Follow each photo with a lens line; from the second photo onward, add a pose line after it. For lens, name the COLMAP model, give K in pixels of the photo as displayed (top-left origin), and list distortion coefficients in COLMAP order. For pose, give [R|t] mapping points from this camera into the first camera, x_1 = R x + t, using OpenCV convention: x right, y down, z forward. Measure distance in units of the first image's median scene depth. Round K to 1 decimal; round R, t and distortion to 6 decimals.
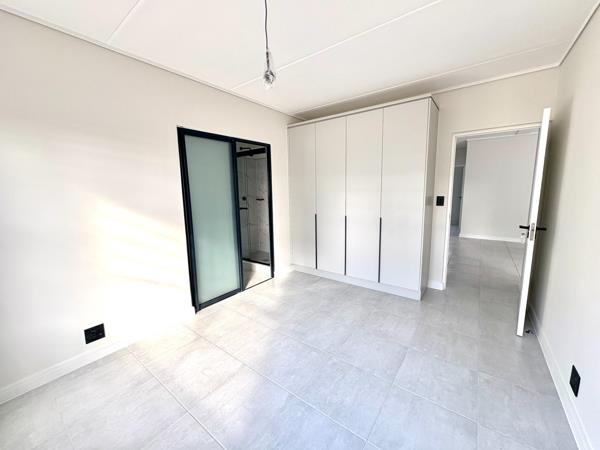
lens RADIAL K [[240.0, 0, 299.7], [0, 240.0, 223.3], [0, 0, 1]] dist [0.003142, -0.000383]
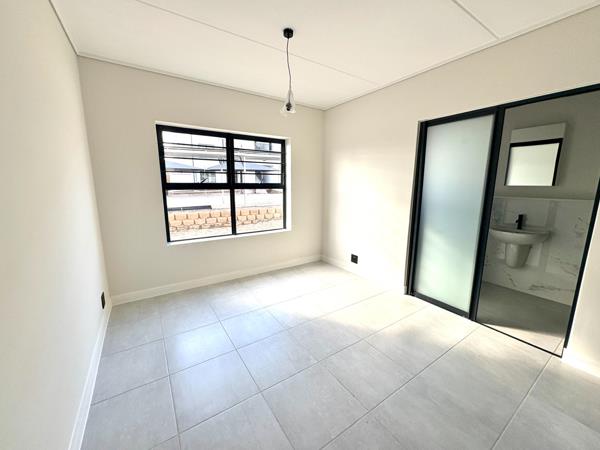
lens RADIAL K [[240.0, 0, 300.1], [0, 240.0, 224.2], [0, 0, 1]] dist [0.003142, -0.000383]
pose [[-0.321829, 0.173114, -0.930837, 0.657191], [-0.146087, 0.962290, 0.229472, -0.105761], [0.935460, 0.209834, -0.284403, 0.771753]]
